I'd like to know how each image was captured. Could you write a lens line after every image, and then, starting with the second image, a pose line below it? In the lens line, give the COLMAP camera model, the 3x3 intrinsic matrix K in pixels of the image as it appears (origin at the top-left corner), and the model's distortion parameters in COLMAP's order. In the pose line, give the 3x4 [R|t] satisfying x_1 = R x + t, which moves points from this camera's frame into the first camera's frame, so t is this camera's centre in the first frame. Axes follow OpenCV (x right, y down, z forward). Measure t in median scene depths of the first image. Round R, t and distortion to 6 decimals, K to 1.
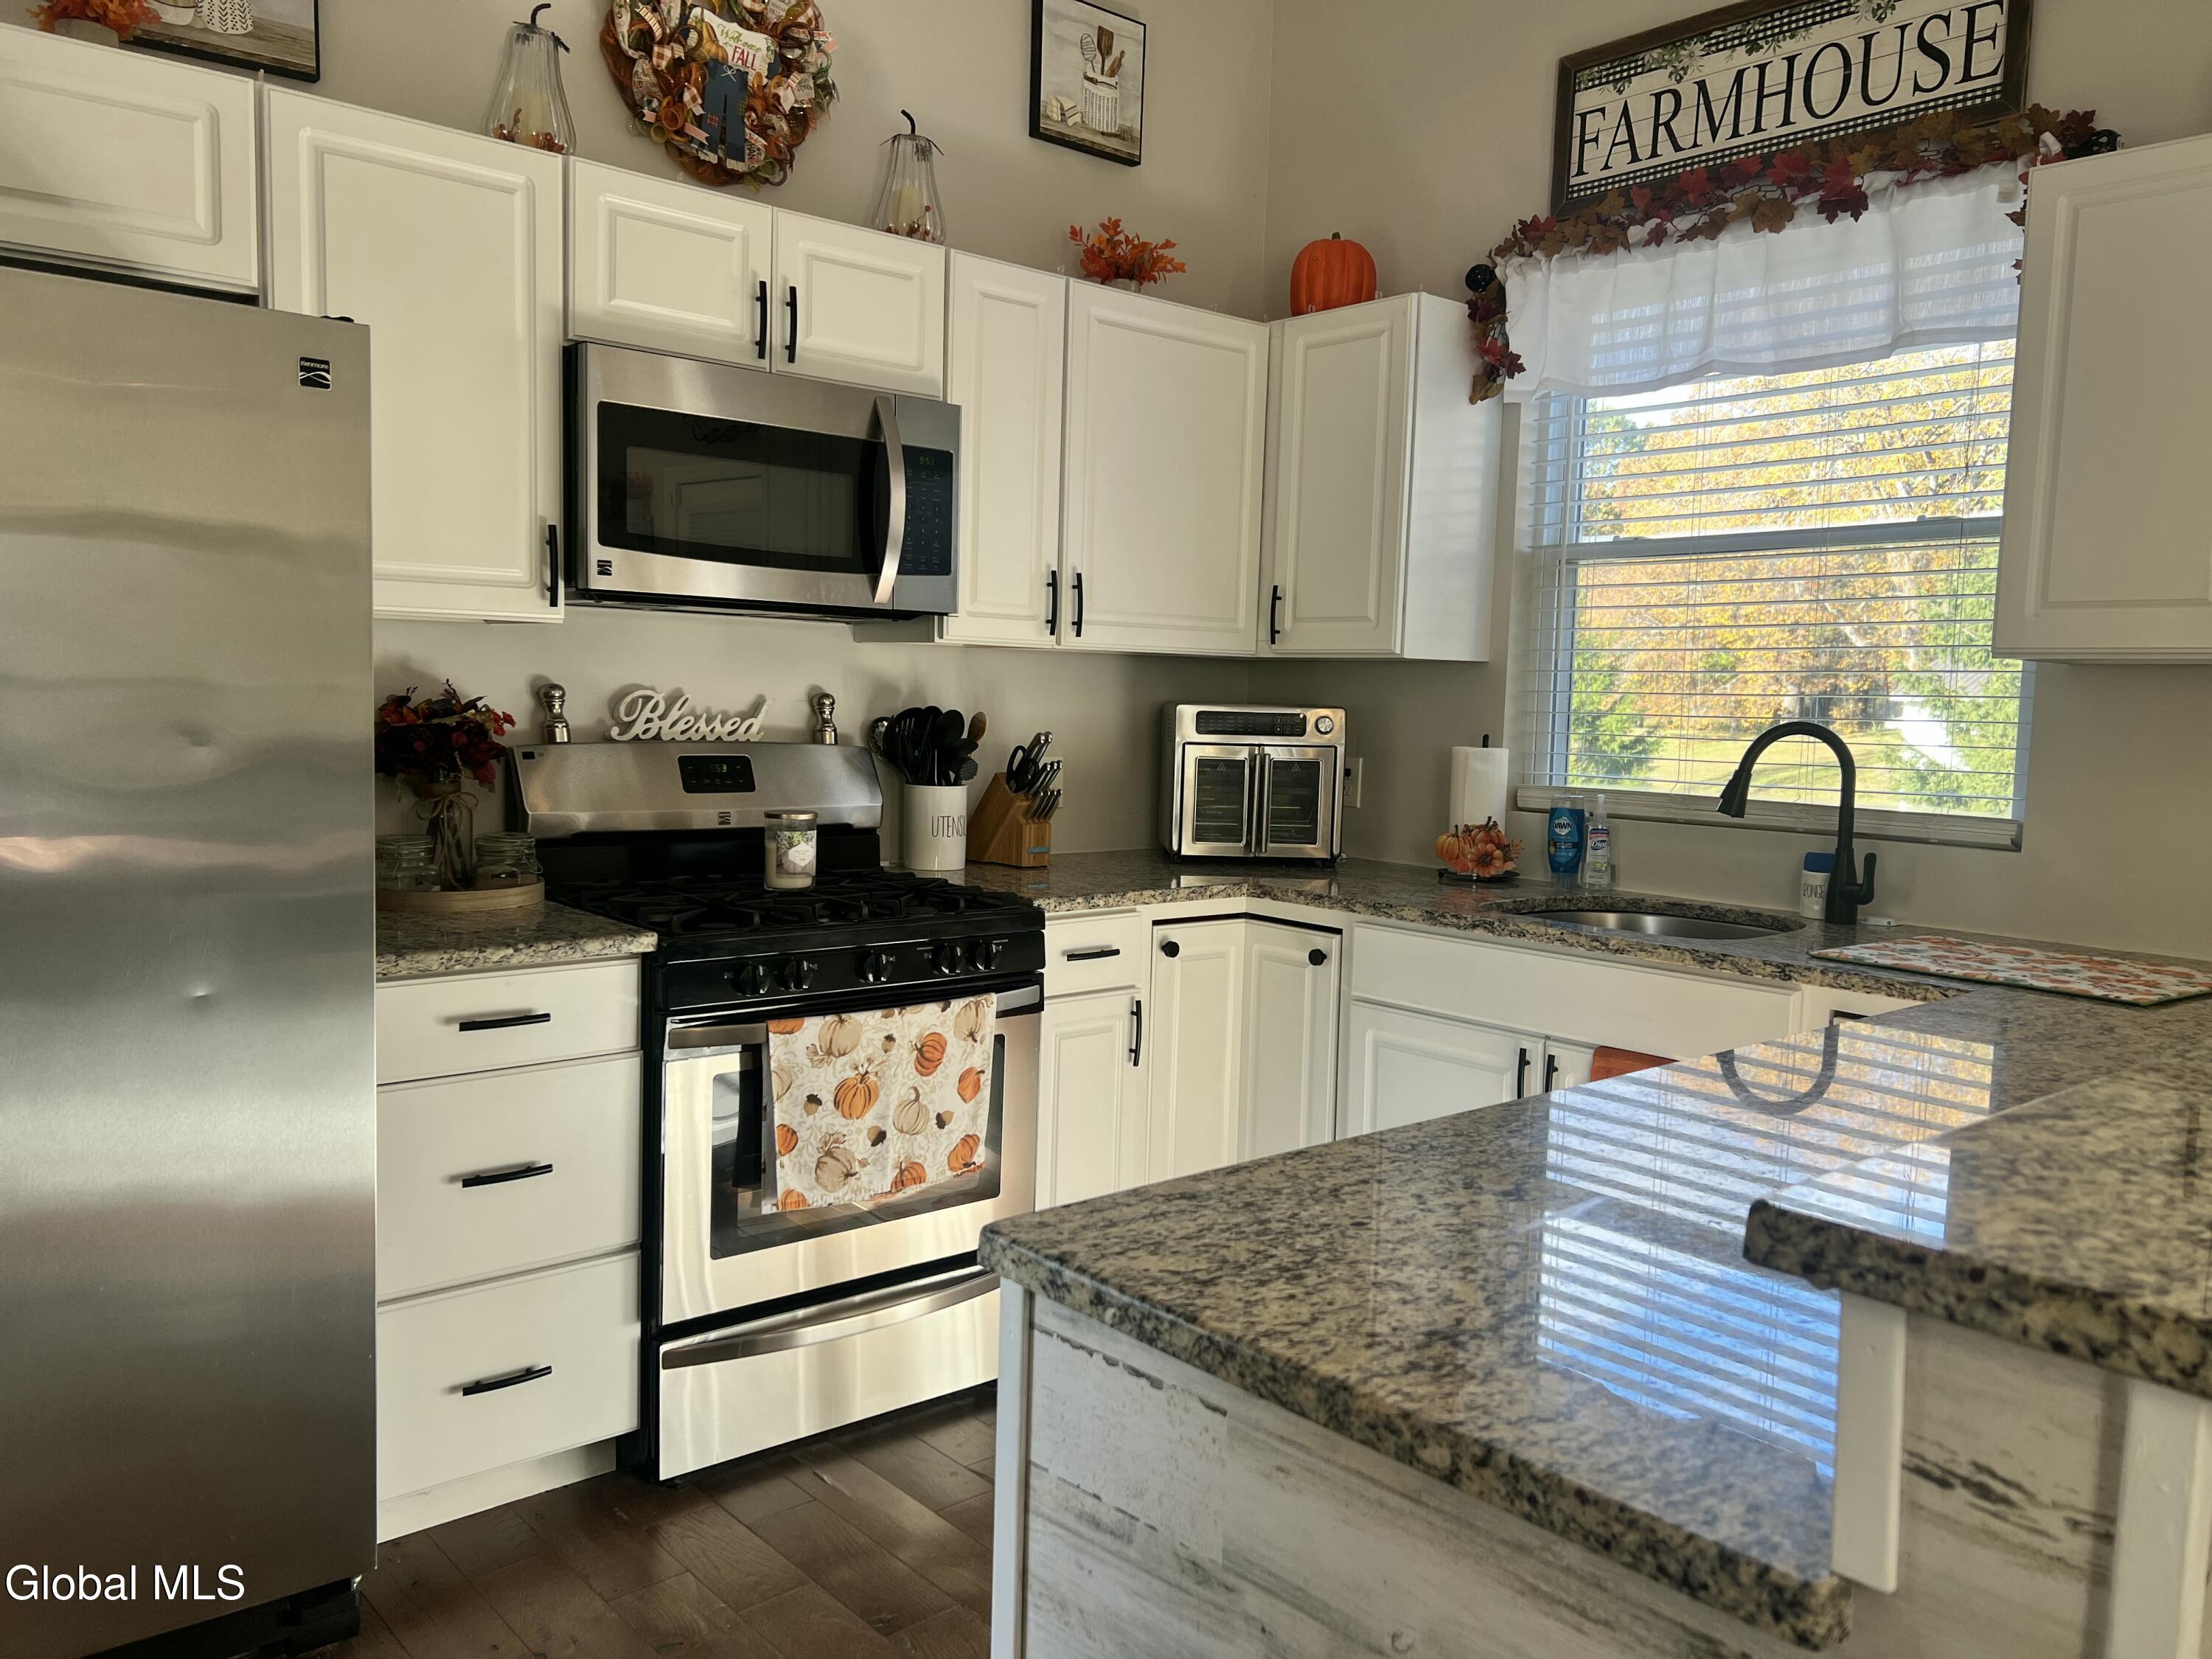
lens RADIAL K [[1678.7, 0, 1106.2], [0, 1678.7, 834.8], [0, 0, 1]] dist [0.073554, -0.077391]
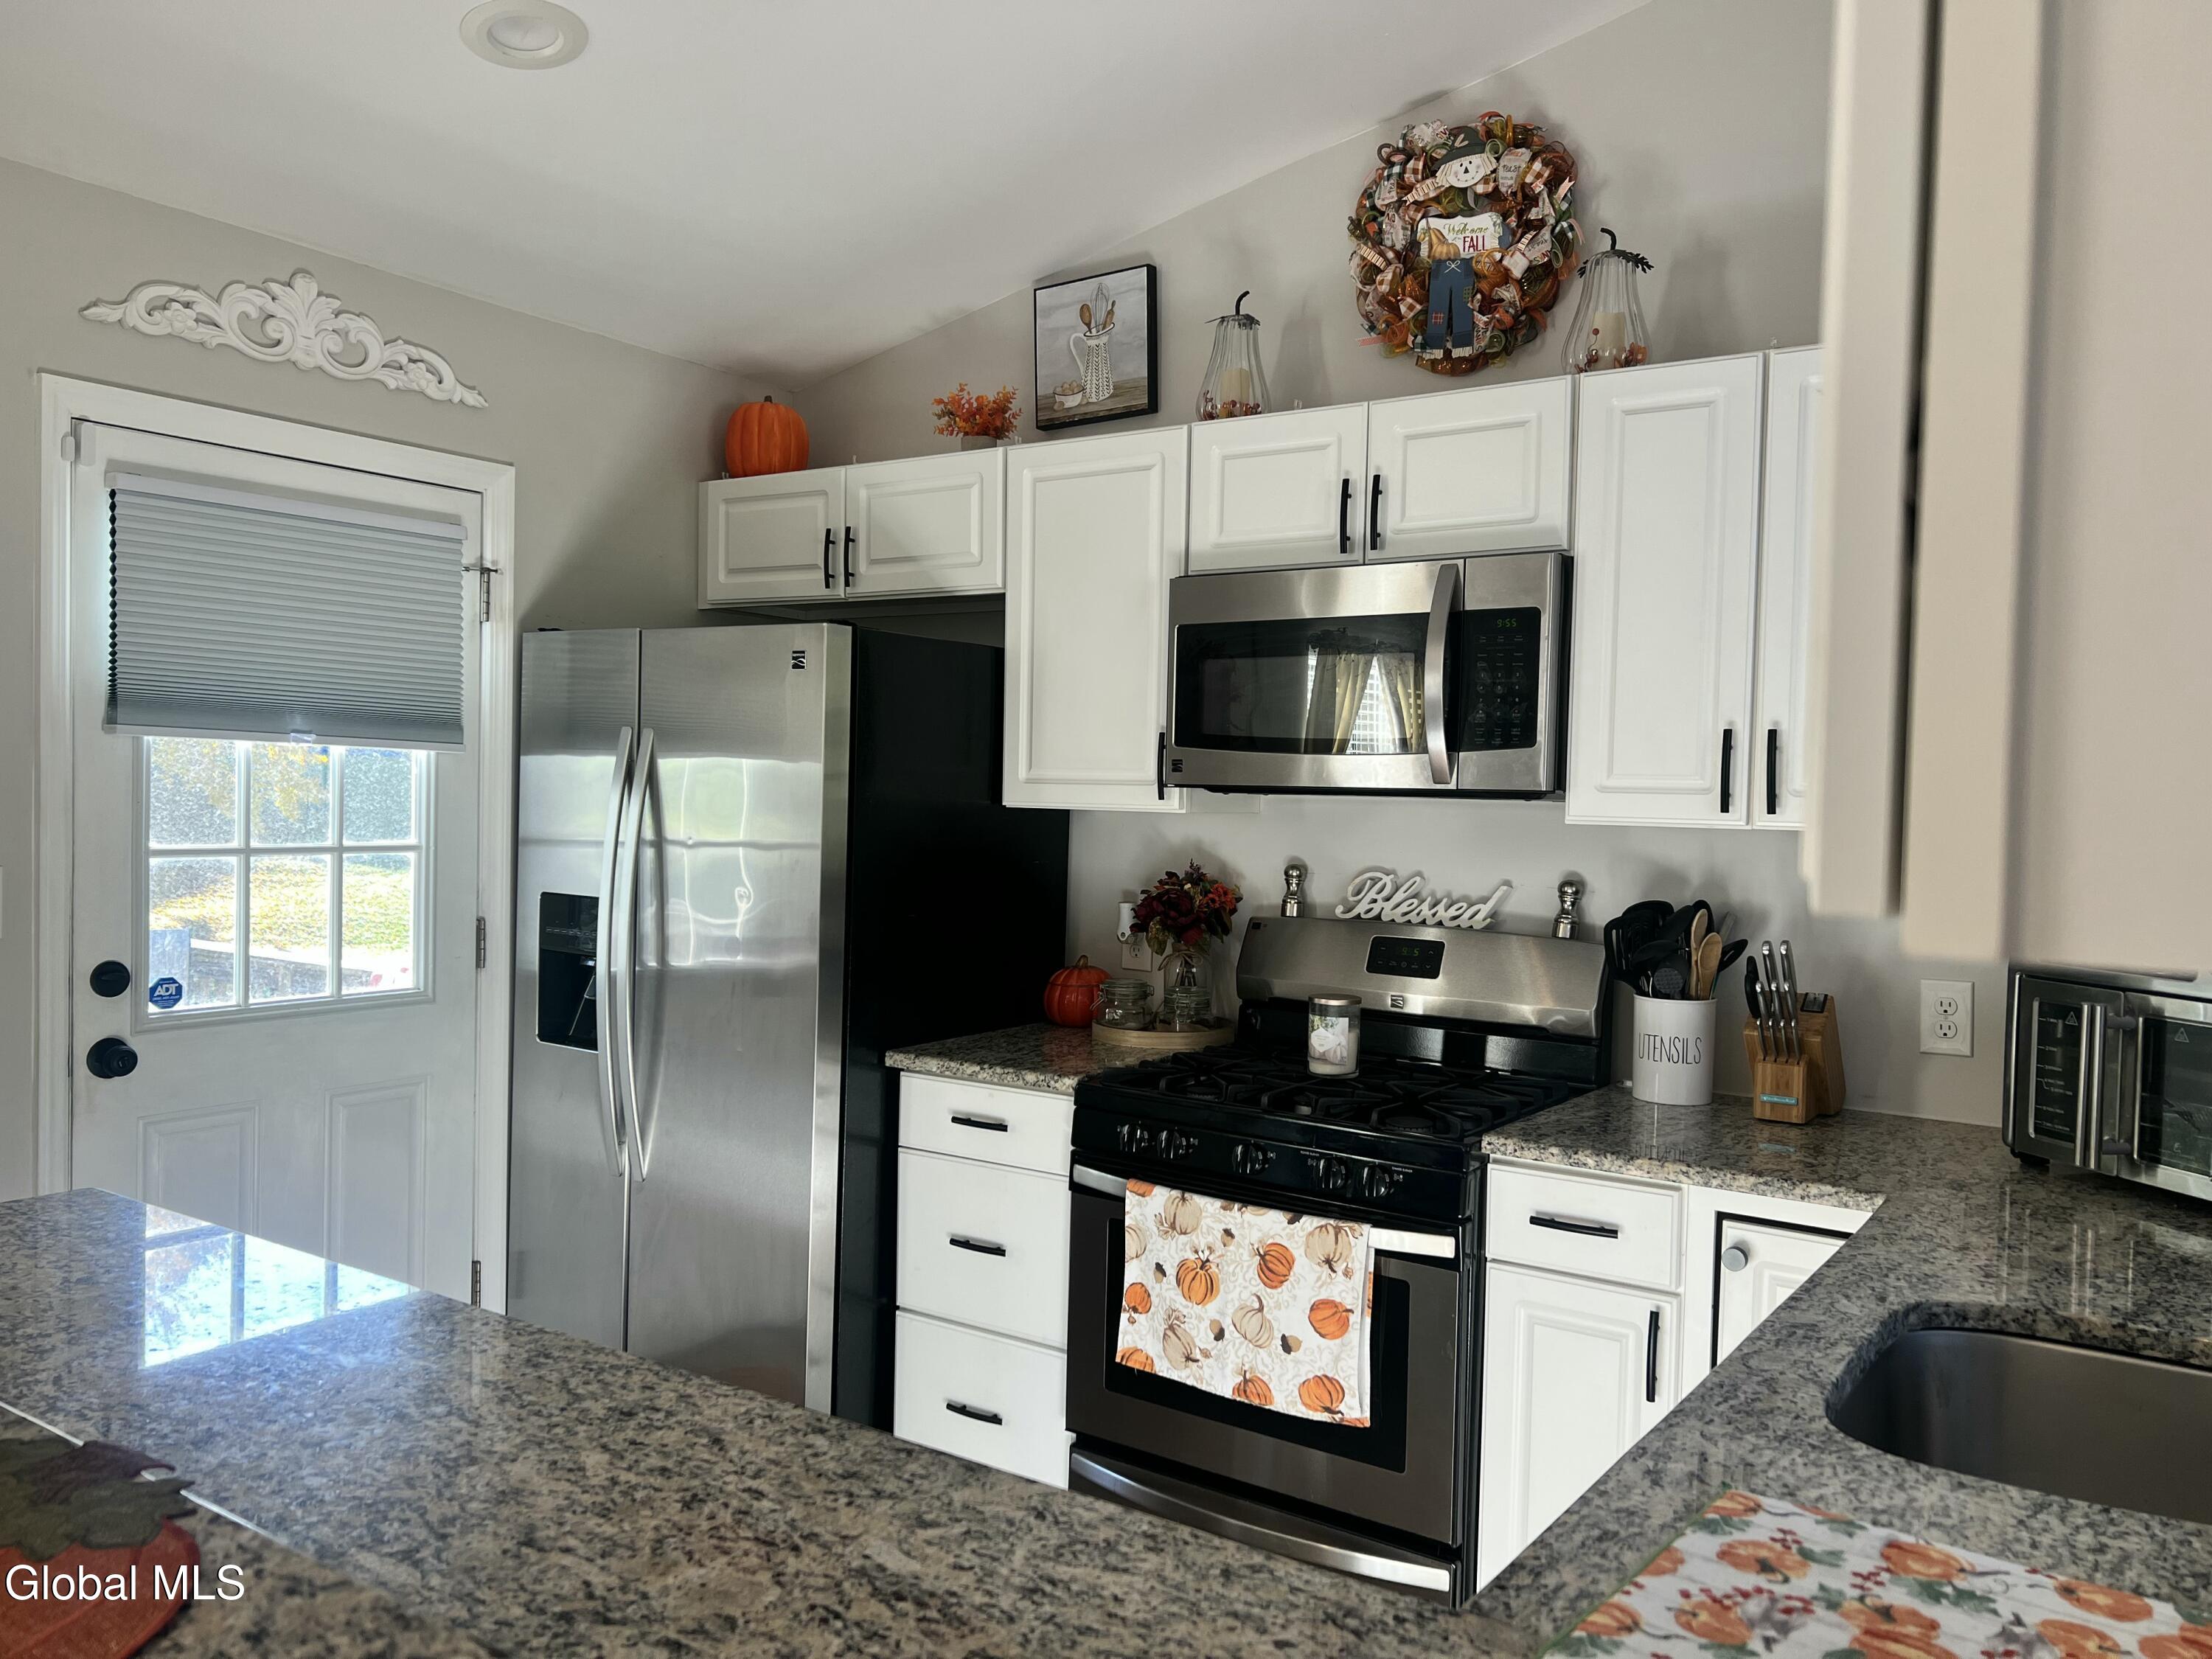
lens RADIAL K [[1678.7, 0, 1110.5], [0, 1678.7, 830.5], [0, 0, 1]] dist [0.073554, -0.077391]
pose [[0.242781, 0.000468, -0.970081, 0.761187], [-0.104121, 0.994236, -0.025579, -0.074001], [0.964477, 0.107216, 0.241431, 0.644745]]
